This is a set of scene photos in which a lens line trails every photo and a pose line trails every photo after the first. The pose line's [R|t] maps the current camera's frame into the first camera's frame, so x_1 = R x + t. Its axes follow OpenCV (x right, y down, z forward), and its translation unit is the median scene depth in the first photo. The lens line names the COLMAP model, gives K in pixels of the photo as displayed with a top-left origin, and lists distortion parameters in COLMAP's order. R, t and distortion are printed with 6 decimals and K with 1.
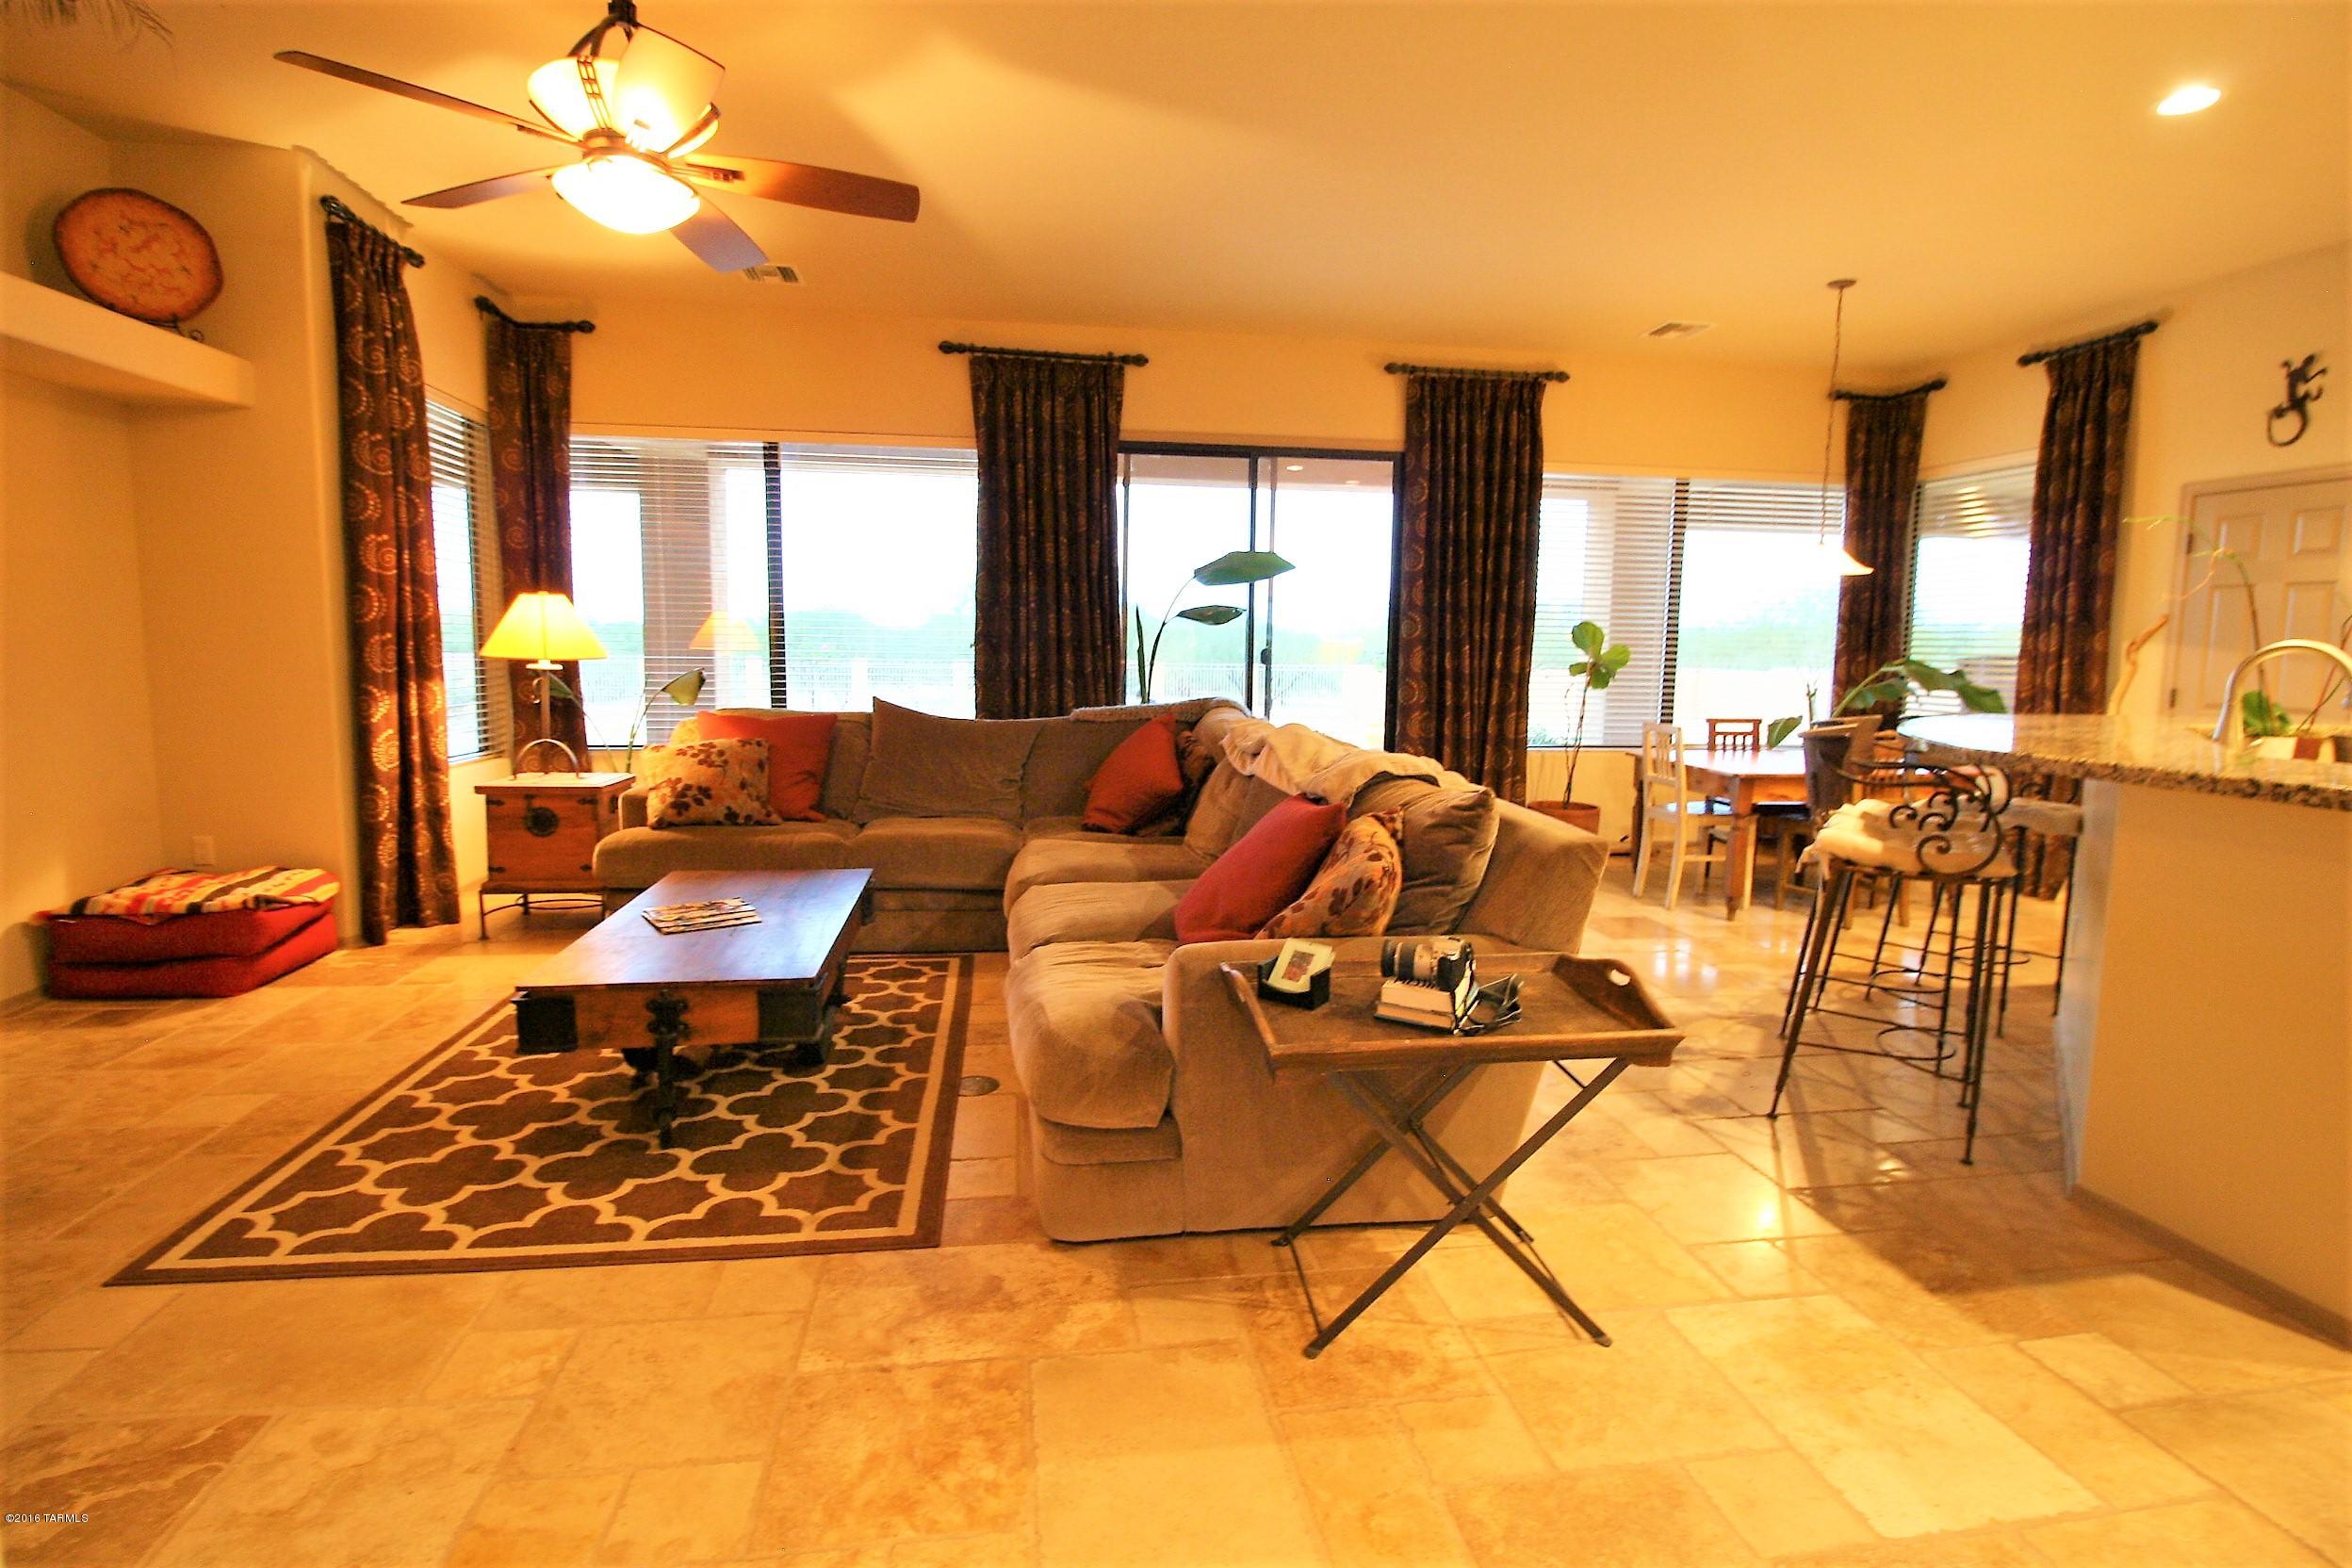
lens RADIAL K [[1120.6, 0, 1176.0], [0, 1120.6, 784.0], [0, 0, 1]] dist [0.001460, -0.015586]
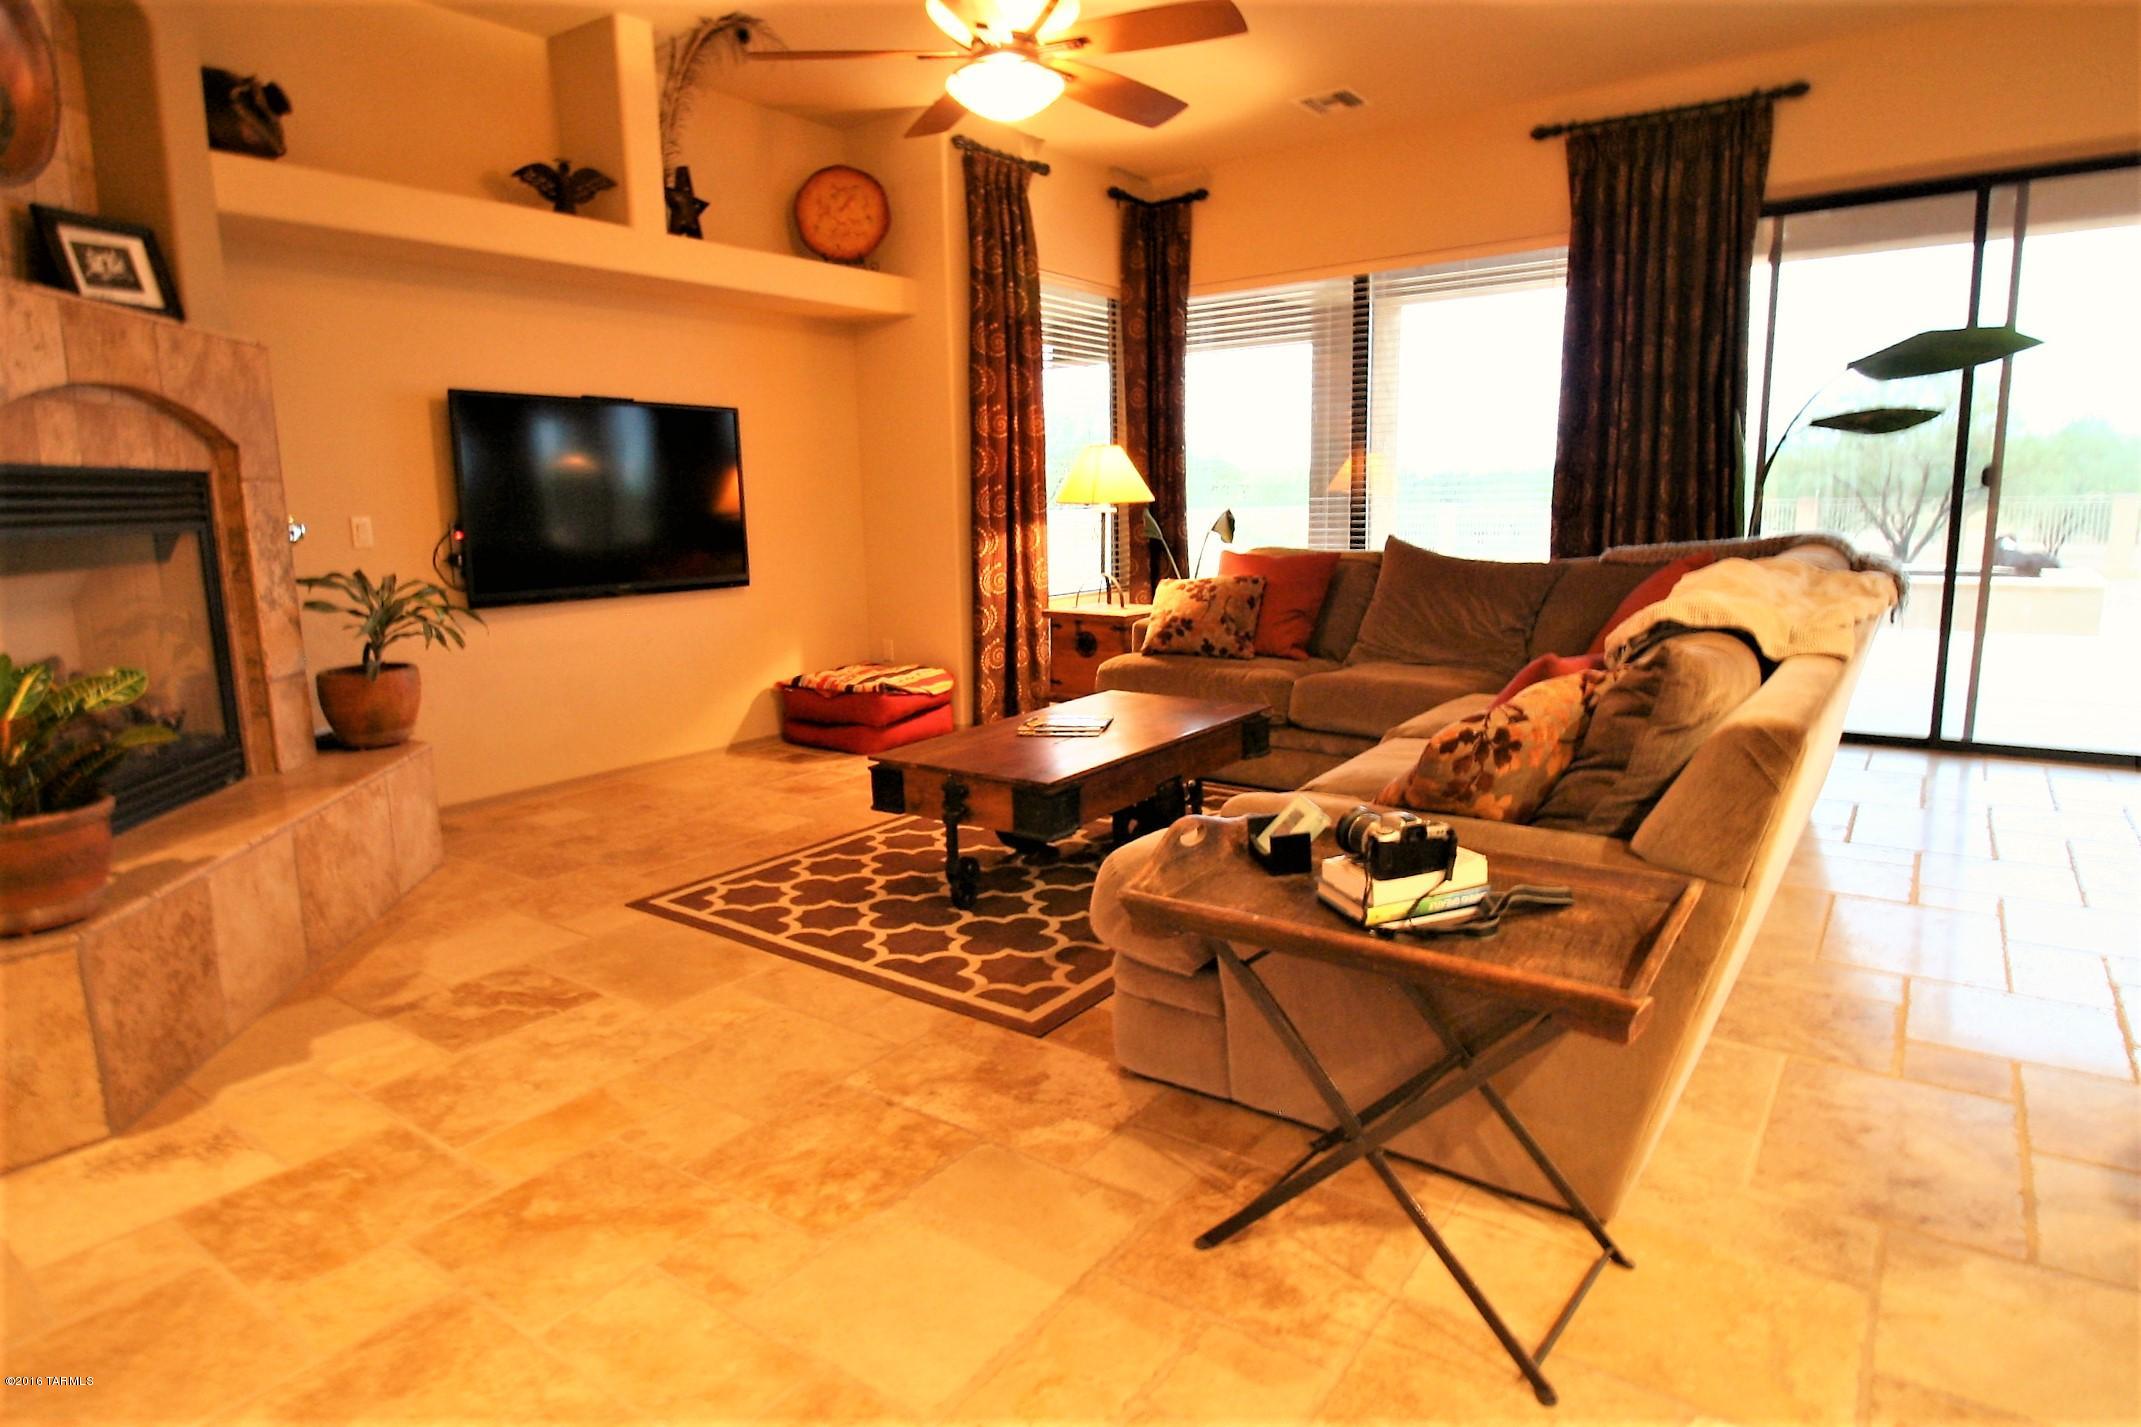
lens RADIAL K [[1188.4, 0, 1076.0], [0, 1188.4, 698.2], [0, 0, 1]] dist [-0.000185, -0.014286]
pose [[0.714392, 0.086659, -0.694359, 0.305235], [-0.052865, 0.996150, 0.069934, 0.004183], [0.697746, -0.013253, 0.716222, 0.113736]]
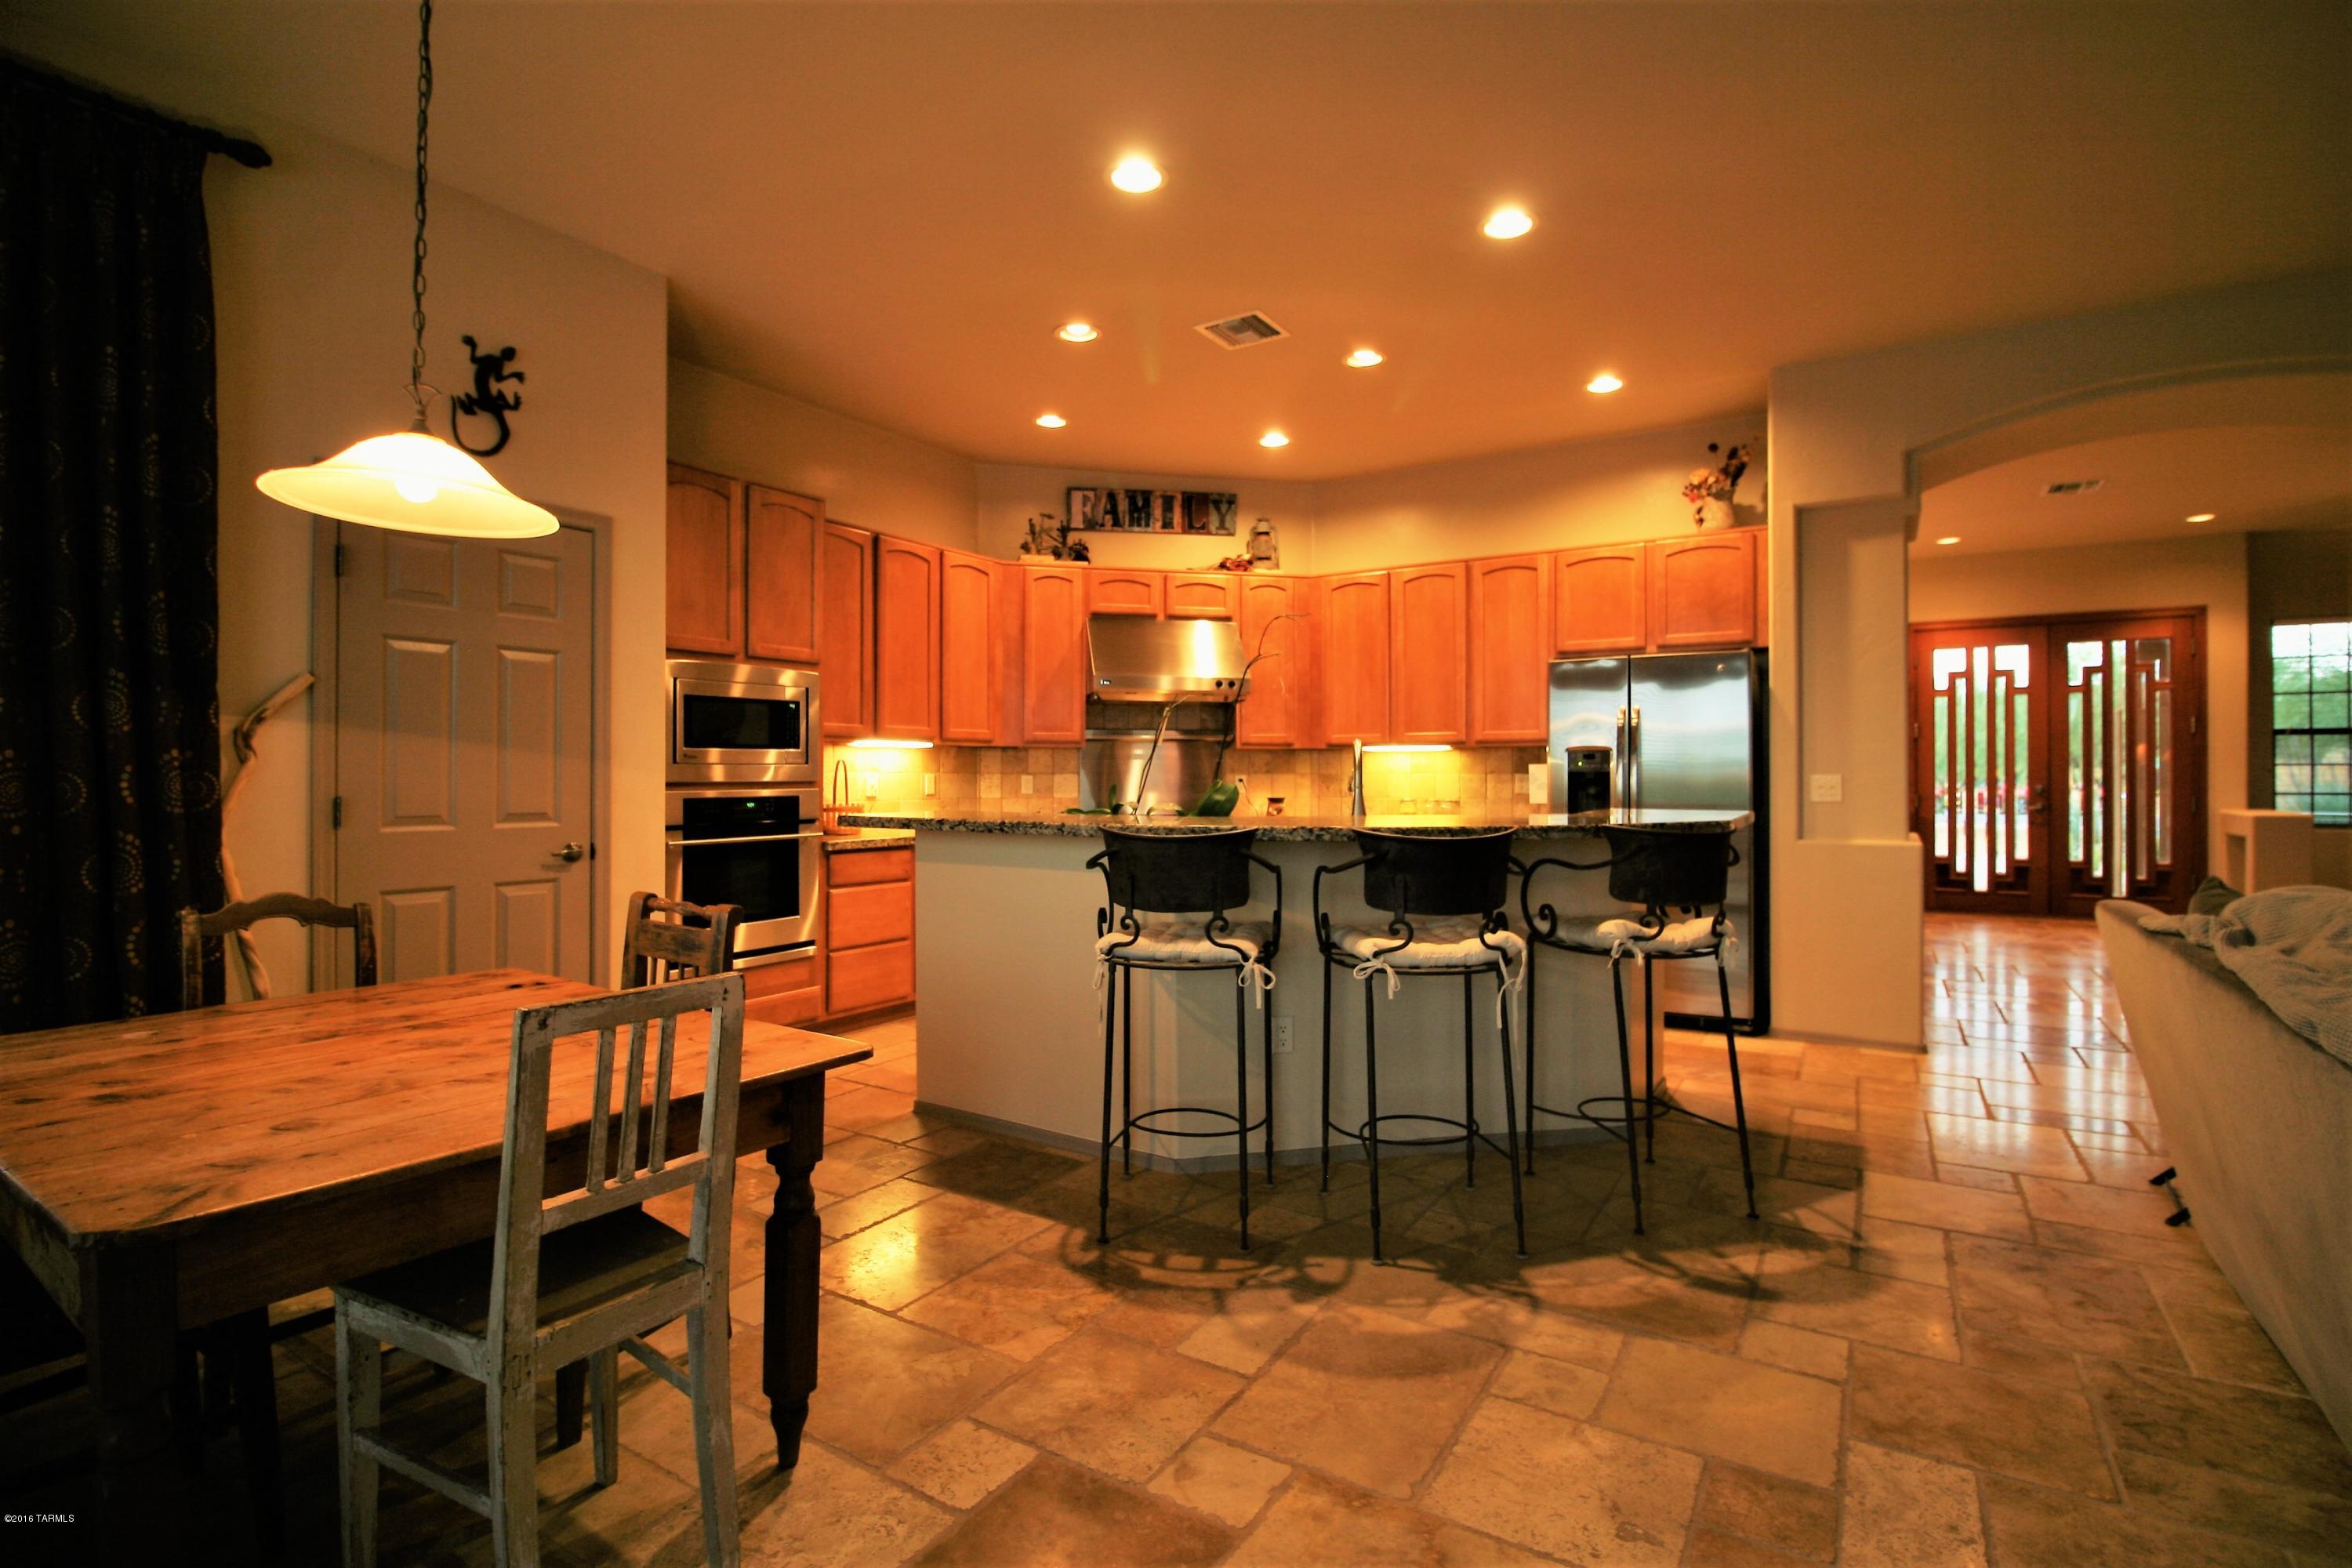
lens RADIAL K [[1098.2, 0, 1180.0], [0, 1098.2, 770.9], [0, 0, 1]] dist [0.000527, -0.013231]
pose [[-0.757027, -0.013614, 0.653241, 0.200978], [0.068248, 0.992666, 0.099780, -0.155045], [-0.649809, 0.120119, -0.750546, 1.388149]]
